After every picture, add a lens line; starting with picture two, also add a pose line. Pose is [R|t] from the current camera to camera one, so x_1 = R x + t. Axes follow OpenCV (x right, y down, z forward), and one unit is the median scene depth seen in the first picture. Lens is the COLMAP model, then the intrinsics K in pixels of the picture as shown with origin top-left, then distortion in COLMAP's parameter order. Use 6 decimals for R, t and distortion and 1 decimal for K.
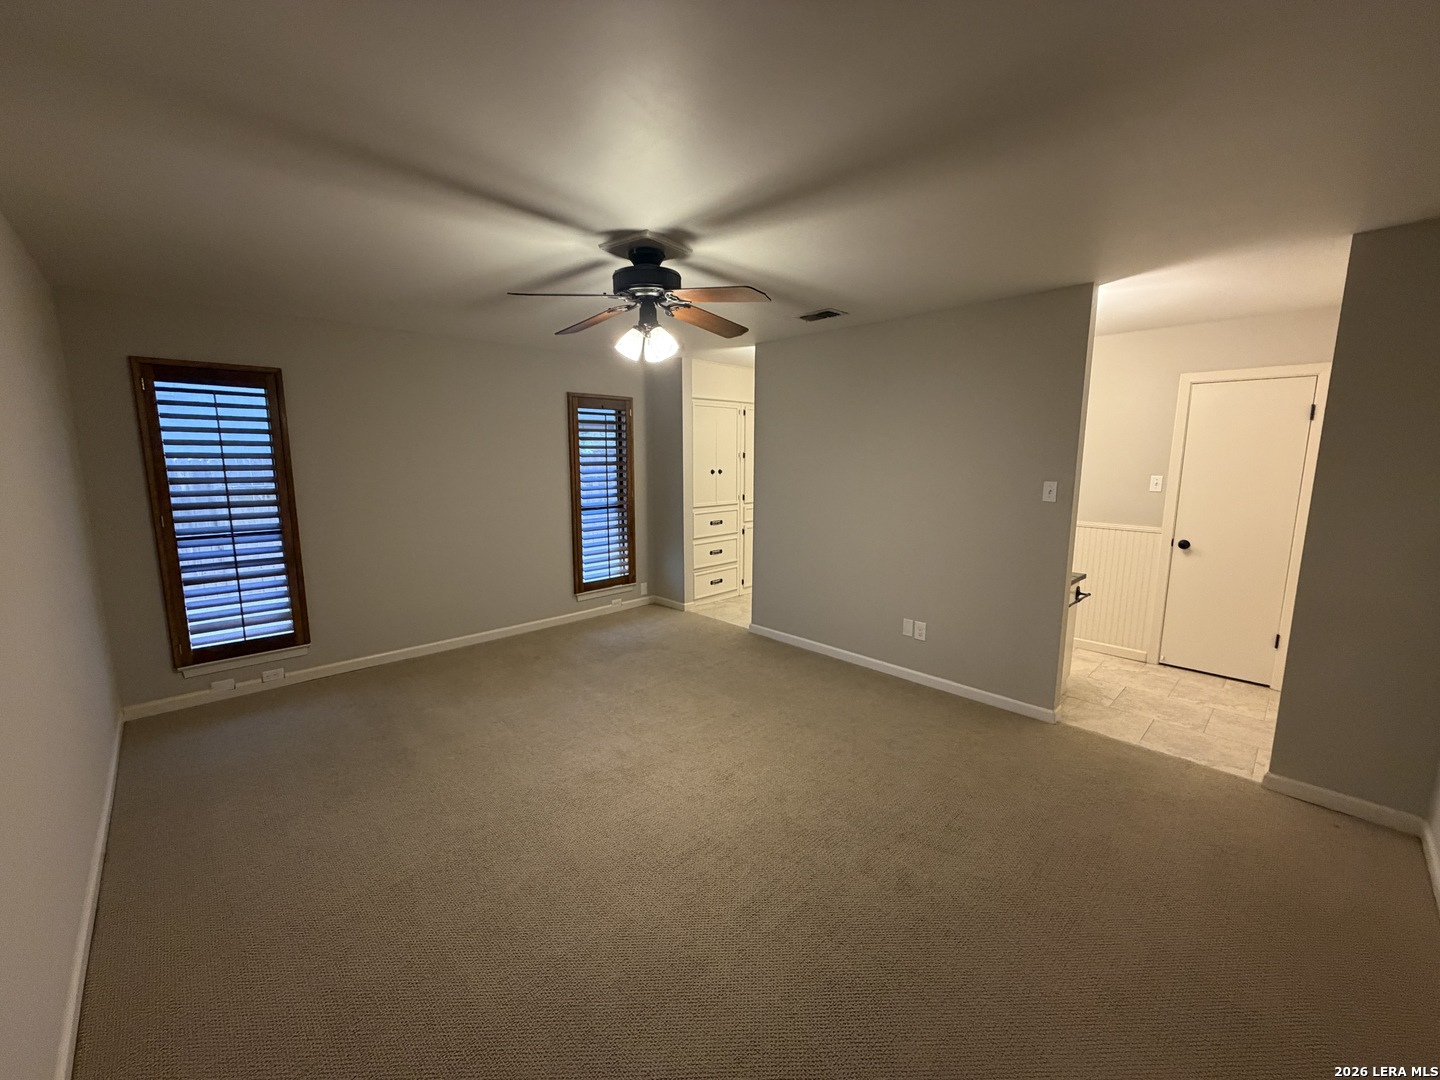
lens RADIAL K [[572.8, 0, 719.5], [0, 572.8, 544.8], [0, 0, 1]] dist [0.000757, 0.000052]
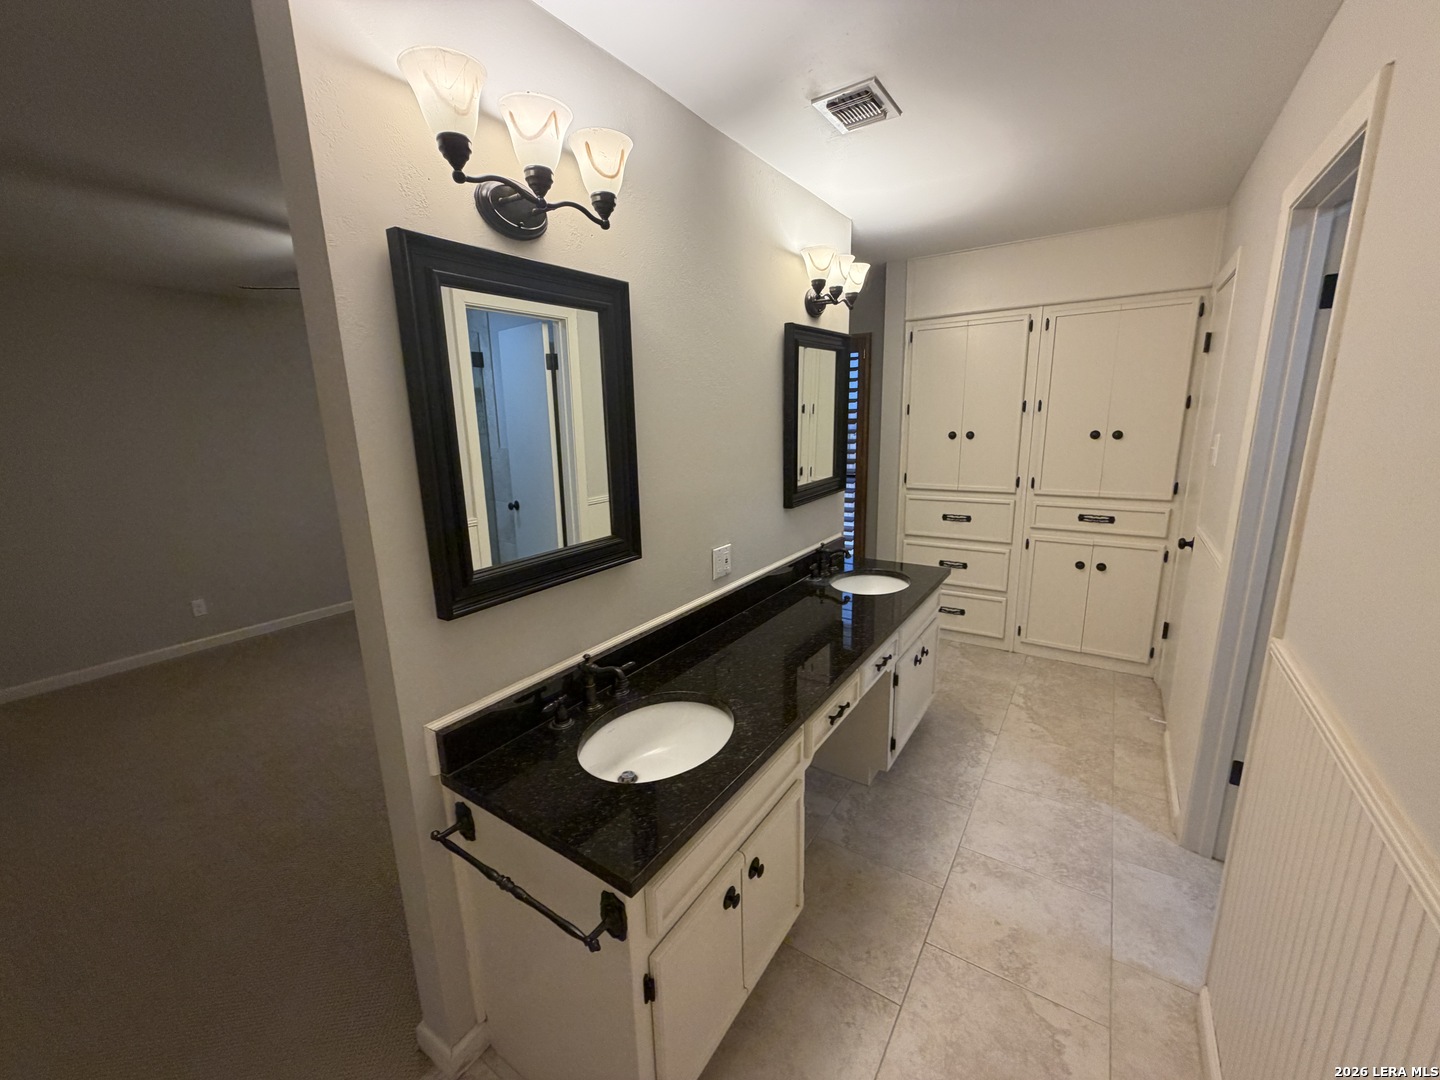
lens RADIAL K [[572.8, 0, 716.6], [0, 572.8, 539.3], [0, 0, 1]] dist [0.000757, 0.000052]
pose [[0.191982, 0.199950, -0.960814, 0.547924], [-0.109850, 0.977251, 0.181421, -0.101117], [0.975231, 0.070716, 0.209579, 0.622973]]
